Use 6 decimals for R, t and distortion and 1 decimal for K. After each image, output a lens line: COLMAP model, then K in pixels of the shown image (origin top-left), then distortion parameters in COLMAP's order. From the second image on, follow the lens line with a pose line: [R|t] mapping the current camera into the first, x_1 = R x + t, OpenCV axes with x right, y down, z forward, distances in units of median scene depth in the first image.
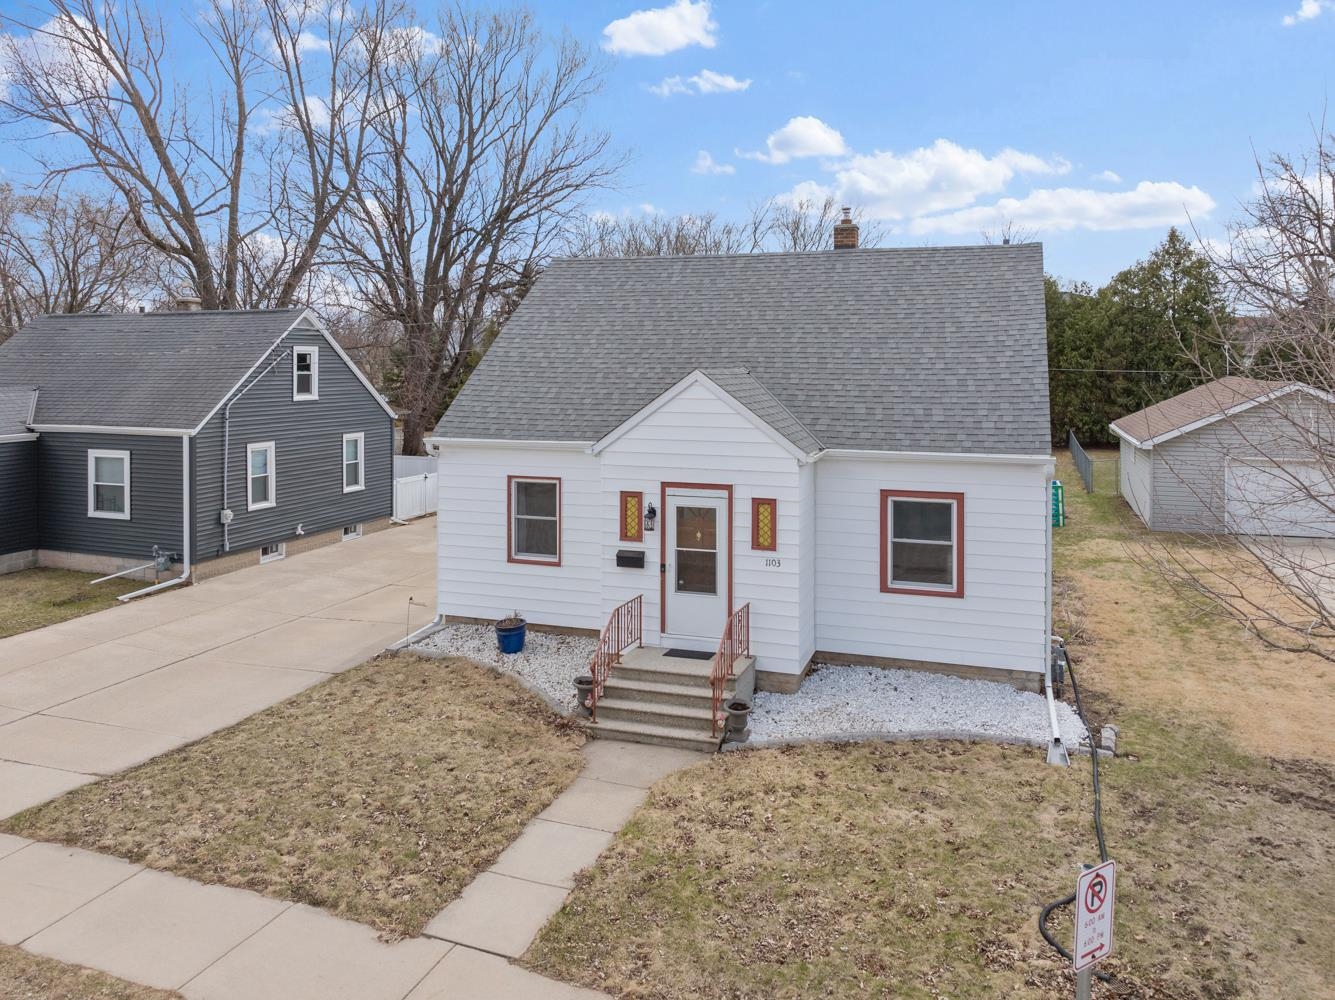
lens RADIAL K [[933.2, 0, 667.6], [0, 933.2, 389.4], [0, 0, 1]] dist [-0.021707, -0.005448]
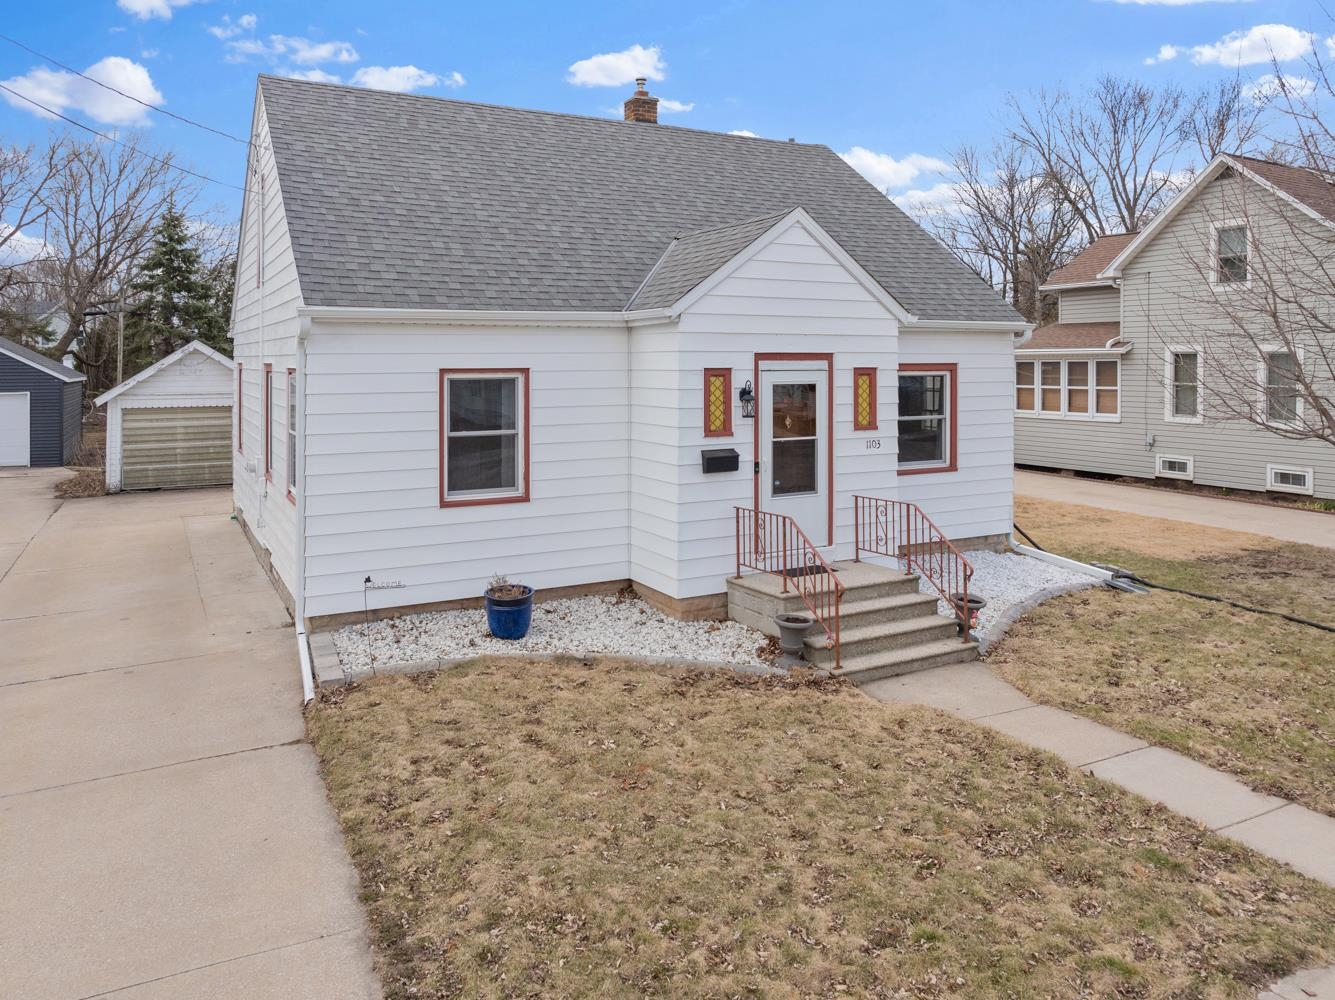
lens RADIAL K [[957.5, 0, 630.3], [0, 957.5, 381.2], [0, 0, 1]] dist [-0.033547, 0.006740]
pose [[0.699656, -0.016969, 0.714278, -0.627883], [0.020803, 0.999778, 0.003375, 0.116832], [-0.714177, 0.012498, 0.699854, 0.529569]]
